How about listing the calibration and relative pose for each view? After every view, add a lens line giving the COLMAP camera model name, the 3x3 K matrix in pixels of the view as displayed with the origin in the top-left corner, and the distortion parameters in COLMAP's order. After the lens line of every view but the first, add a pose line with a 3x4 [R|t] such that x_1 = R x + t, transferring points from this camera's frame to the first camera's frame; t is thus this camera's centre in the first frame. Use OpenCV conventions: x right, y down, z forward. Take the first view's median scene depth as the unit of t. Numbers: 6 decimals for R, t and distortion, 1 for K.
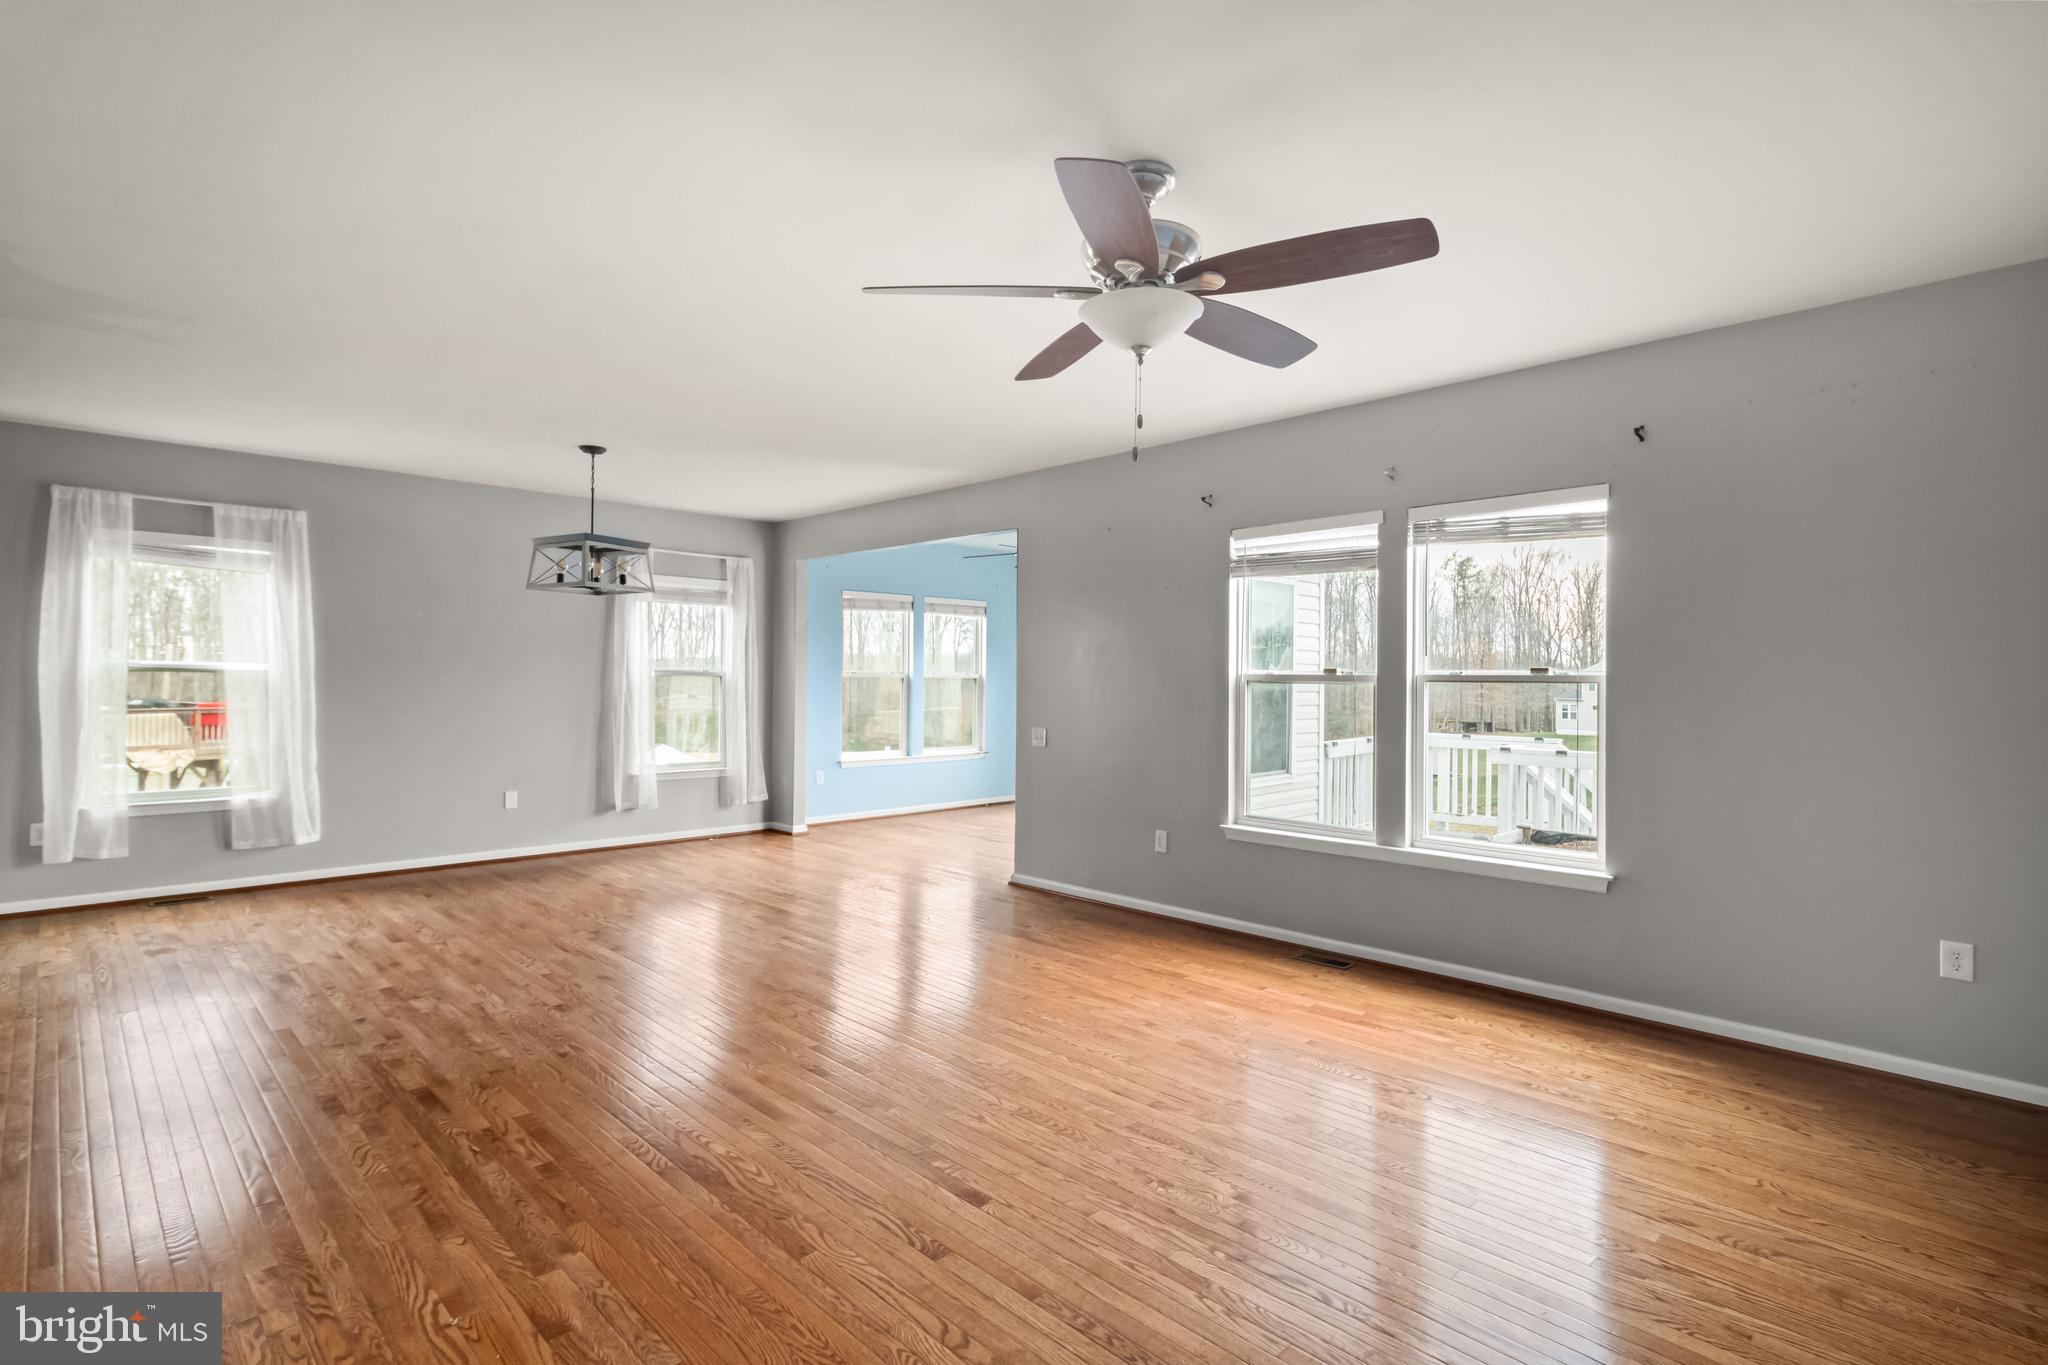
lens RADIAL K [[980.9, 0, 1022.0], [0, 980.9, 673.8], [0, 0, 1]] dist [0.012295, 0.000617]
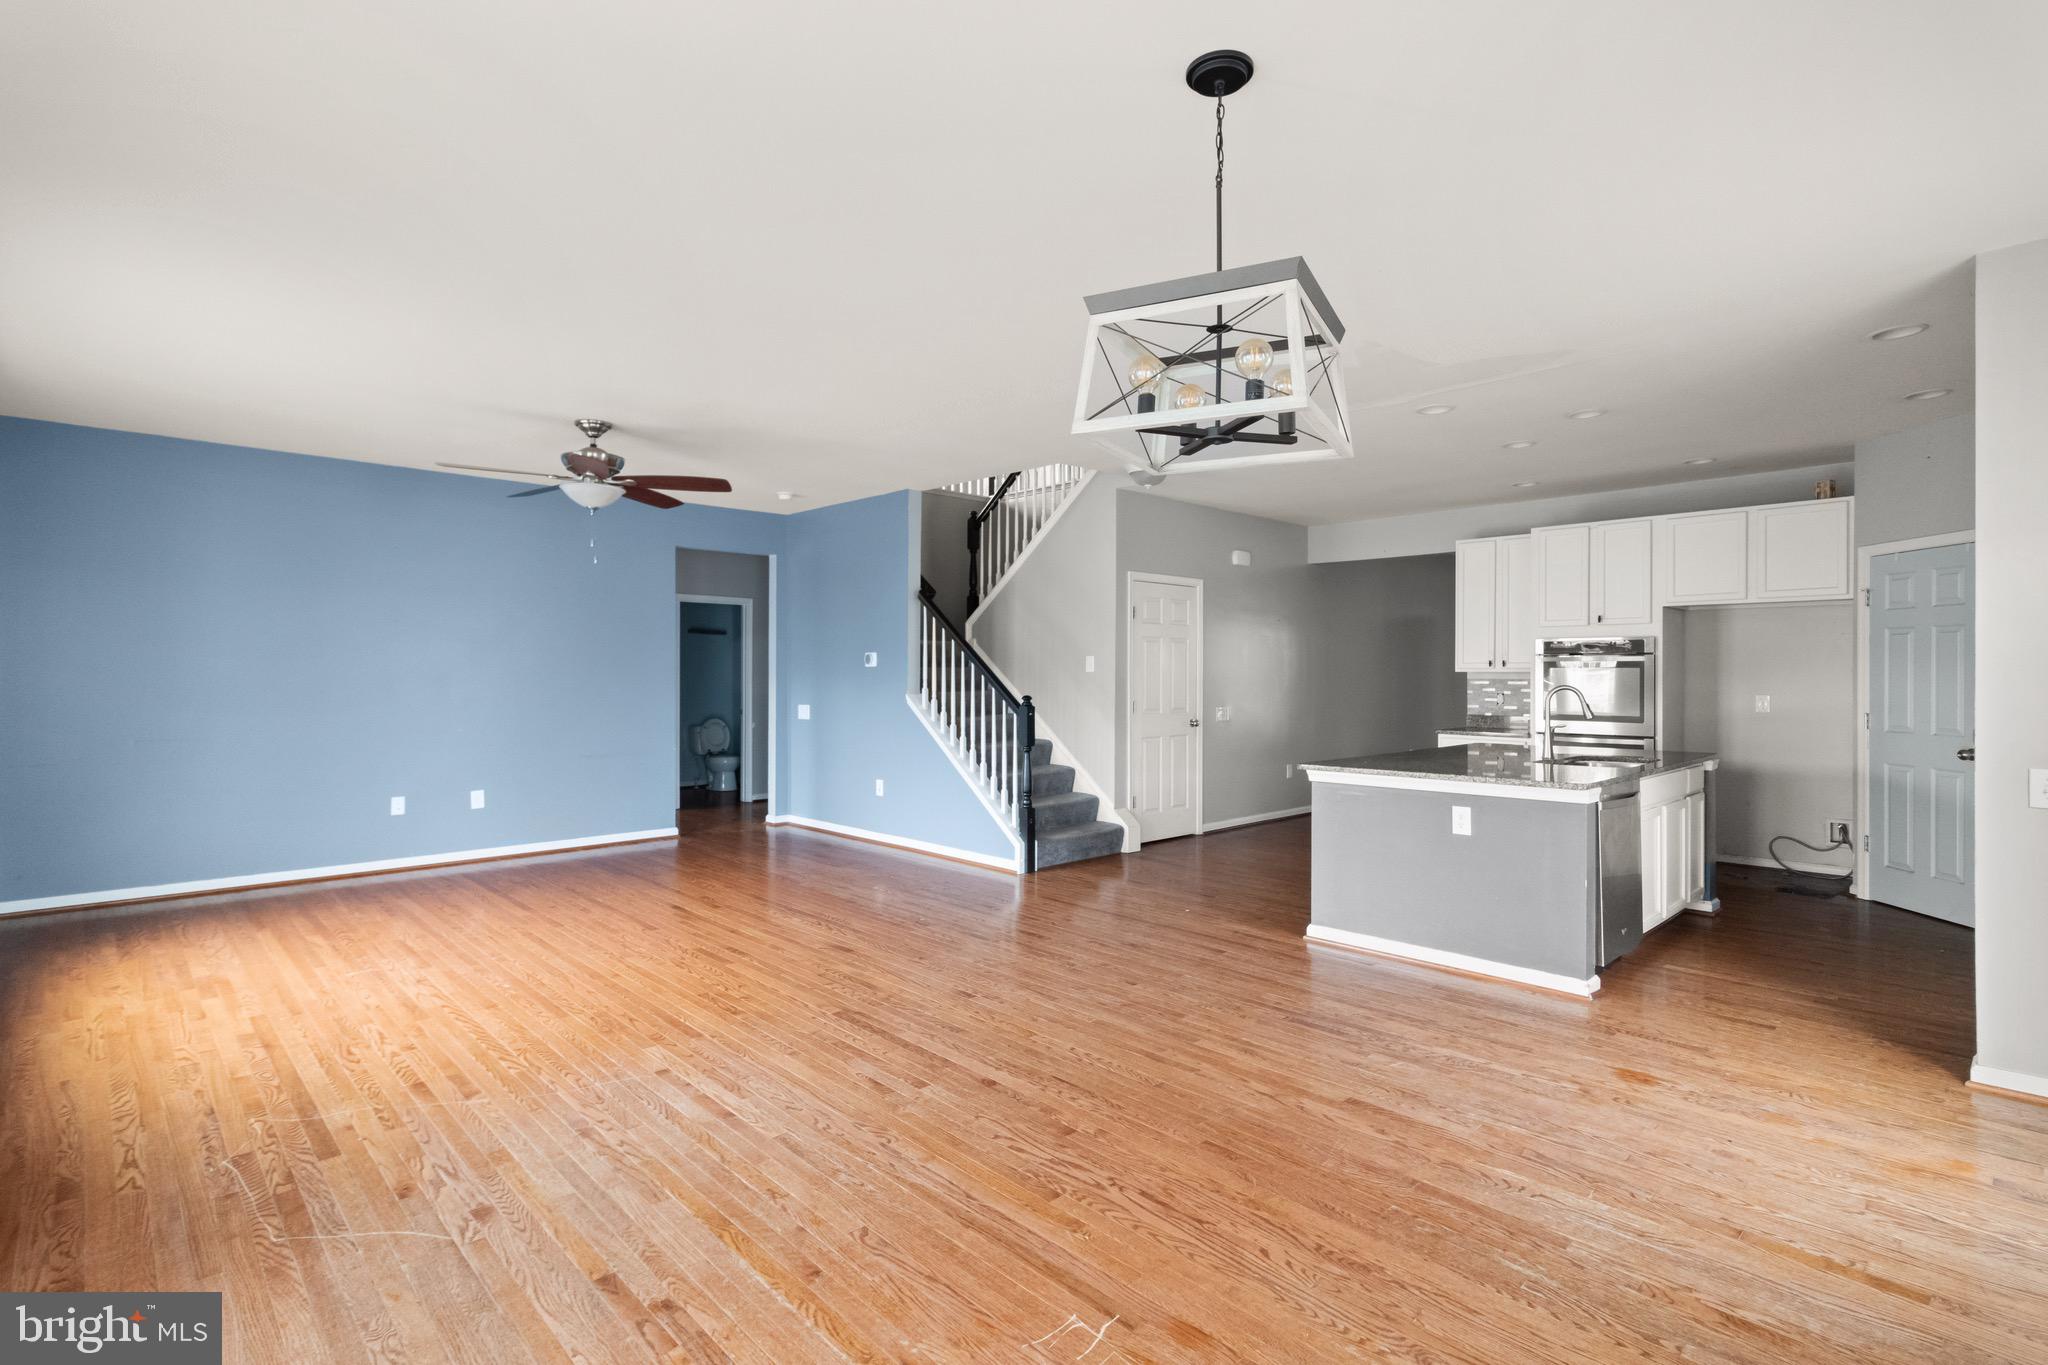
lens RADIAL K [[980.9, 0, 1022.0], [0, 980.9, 673.8], [0, 0, 1]] dist [0.012295, 0.000617]
pose [[-0.999761, -0.011303, 0.018696, -0.408803], [-0.011394, 0.999924, -0.004744, 0.007267], [-0.018641, -0.004956, -0.999814, 1.527469]]
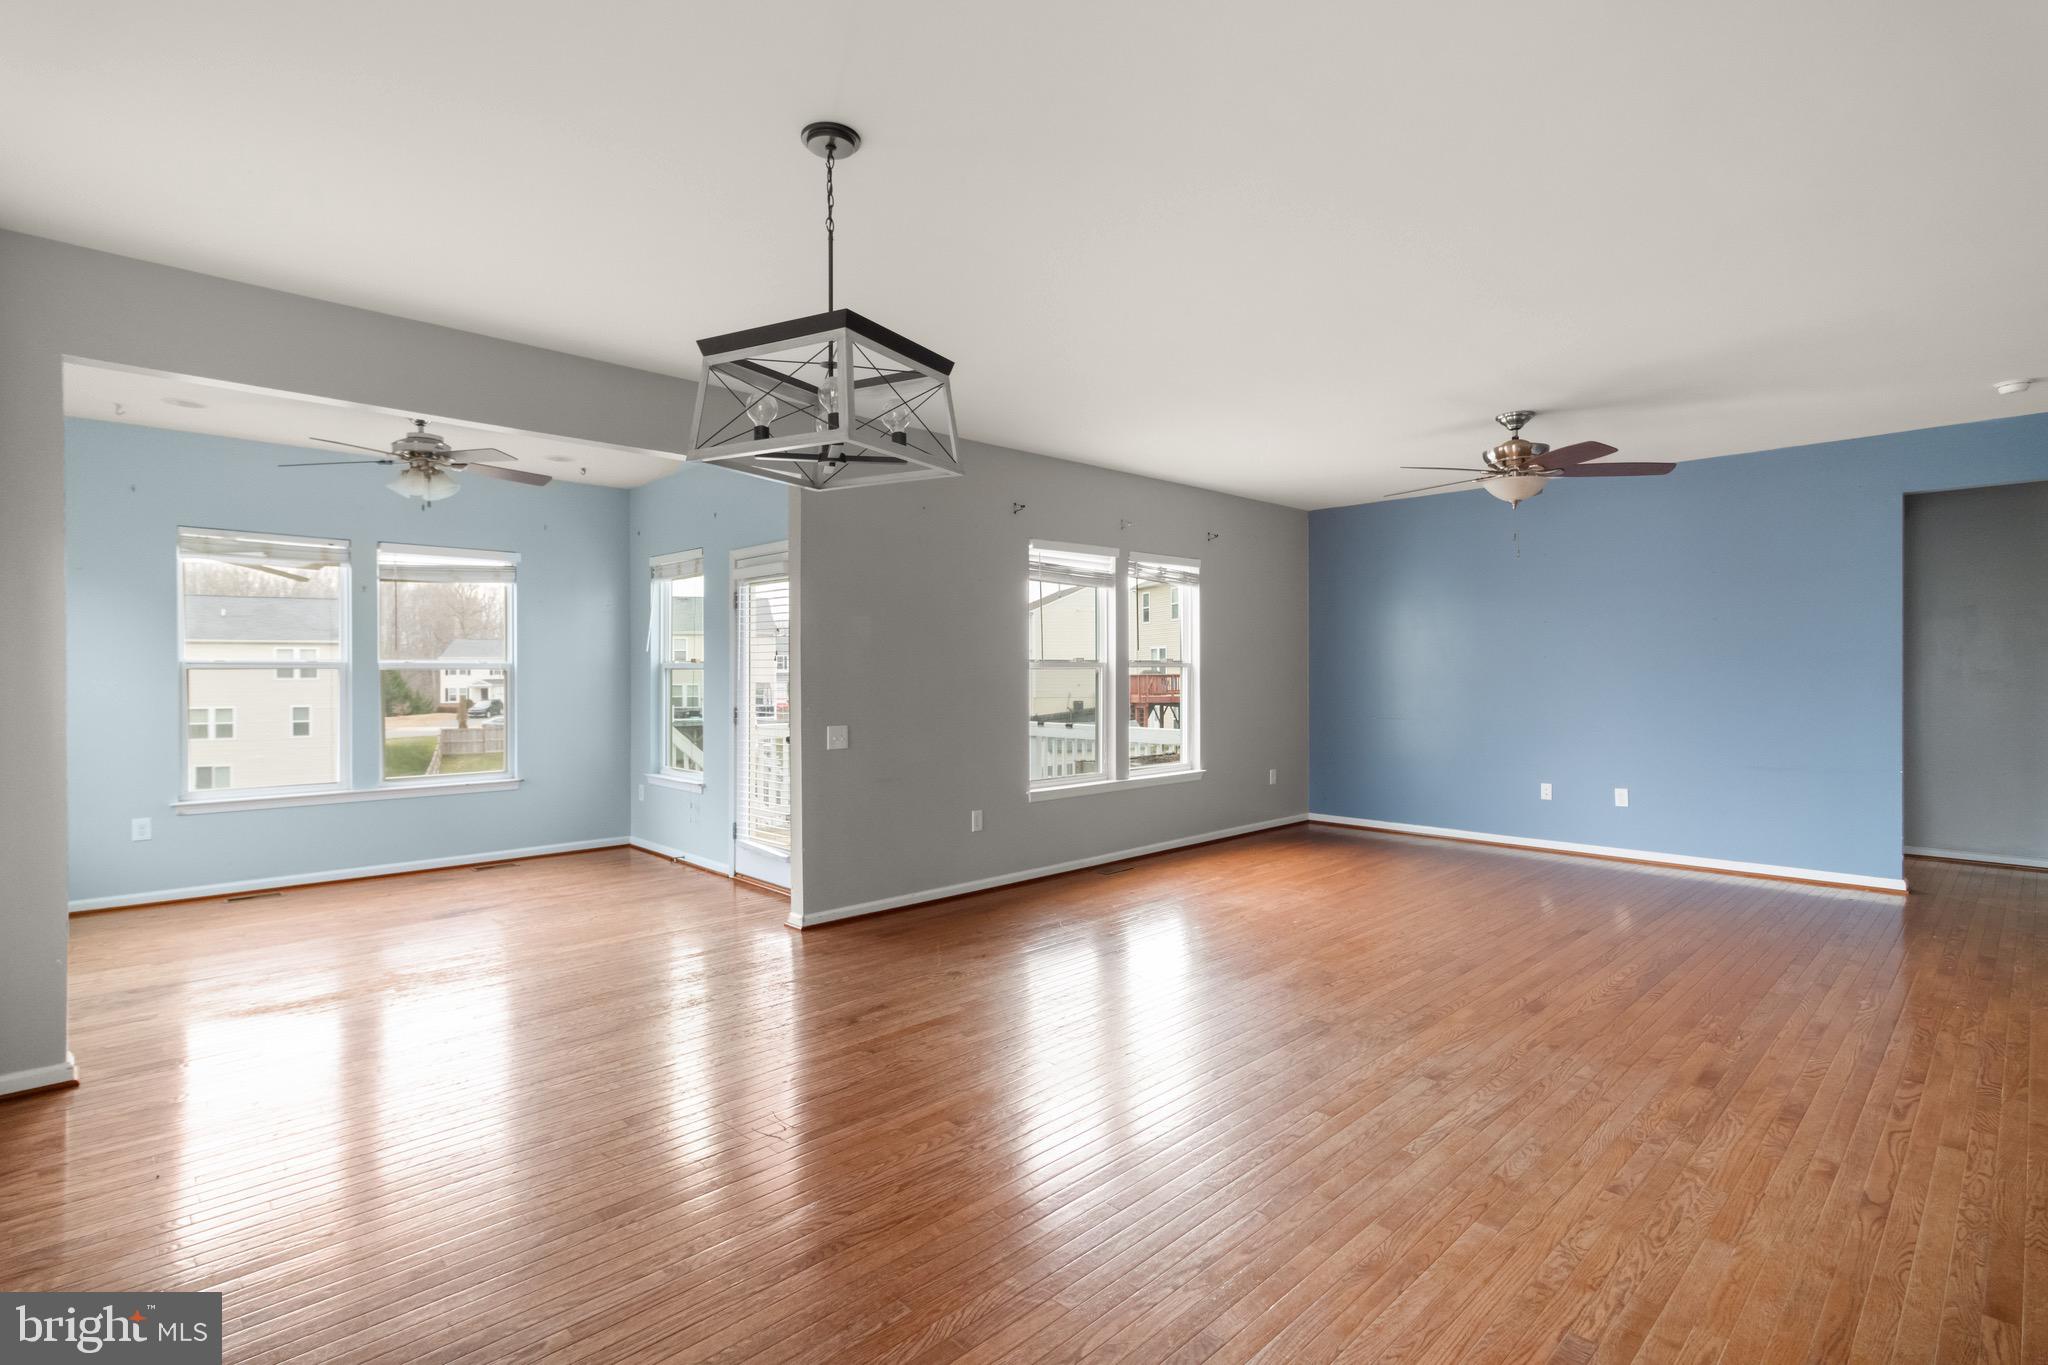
lens RADIAL K [[979.2, 0, 1012.1], [0, 979.2, 674.9], [0, 0, 1]] dist [0.003768, 0.000601]
pose [[0.016329, -0.012999, 0.999782, -0.960965], [-0.002601, 0.999912, 0.013043, 0.000919], [-0.999863, -0.002814, 0.016294, 1.009459]]
